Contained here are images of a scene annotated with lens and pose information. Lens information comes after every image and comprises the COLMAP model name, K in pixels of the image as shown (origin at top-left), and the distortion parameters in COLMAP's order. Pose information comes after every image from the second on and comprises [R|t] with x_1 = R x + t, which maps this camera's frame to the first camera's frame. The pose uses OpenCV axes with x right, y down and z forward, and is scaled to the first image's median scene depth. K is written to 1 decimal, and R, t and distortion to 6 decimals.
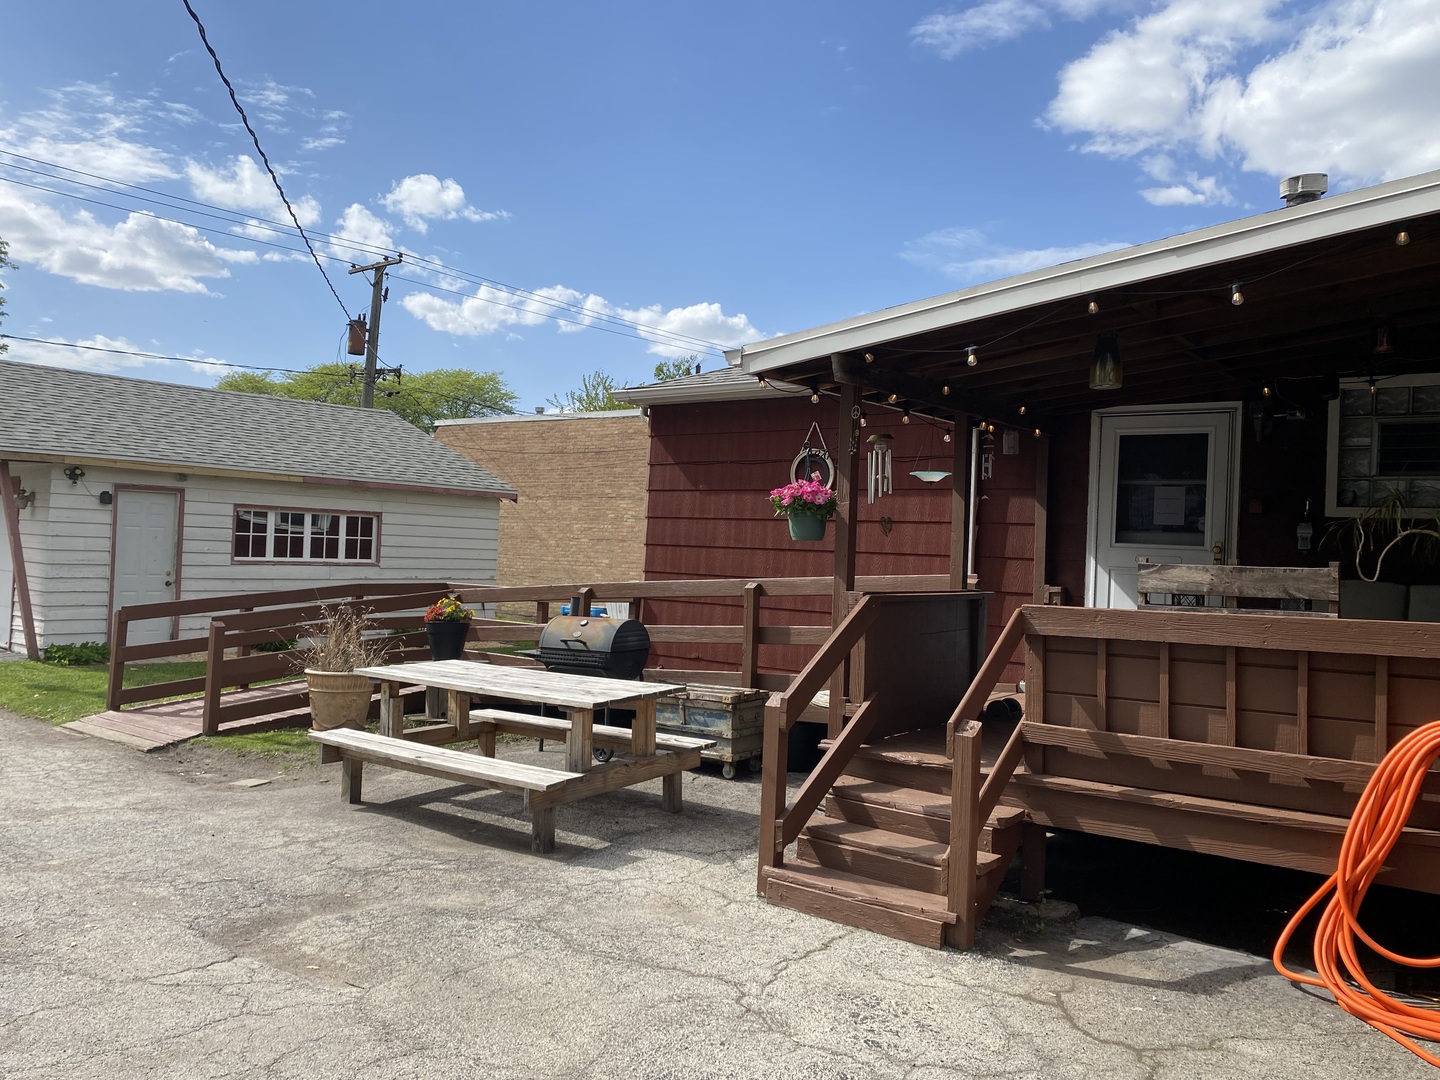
lens RADIAL K [[1106.6, 0, 720.0], [0, 1106.6, 540.0], [0, 0, 1]] dist [0.071727, -0.000981]
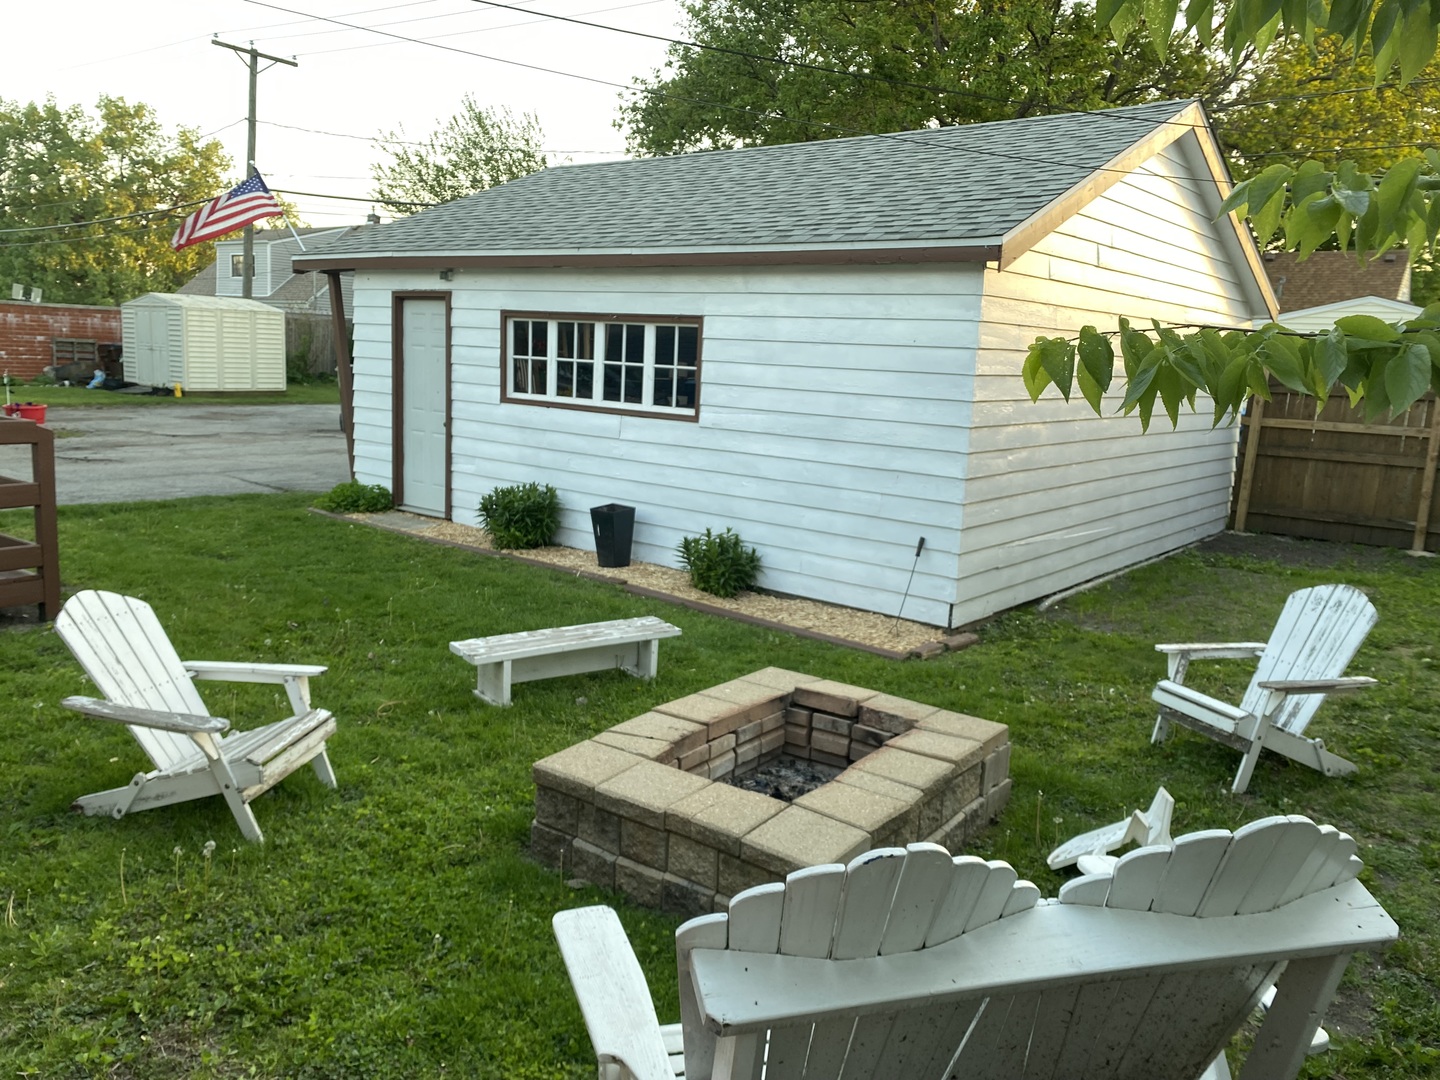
lens RADIAL K [[1106.6, 0, 720.0], [0, 1106.6, 540.0], [0, 0, 1]] dist [0.071727, -0.000981]
pose [[-0.065862, 0.137257, -0.988343, 0.212386], [-0.035161, 0.989560, 0.139769, 0.005077], [0.997209, 0.043957, -0.060348, 1.106053]]
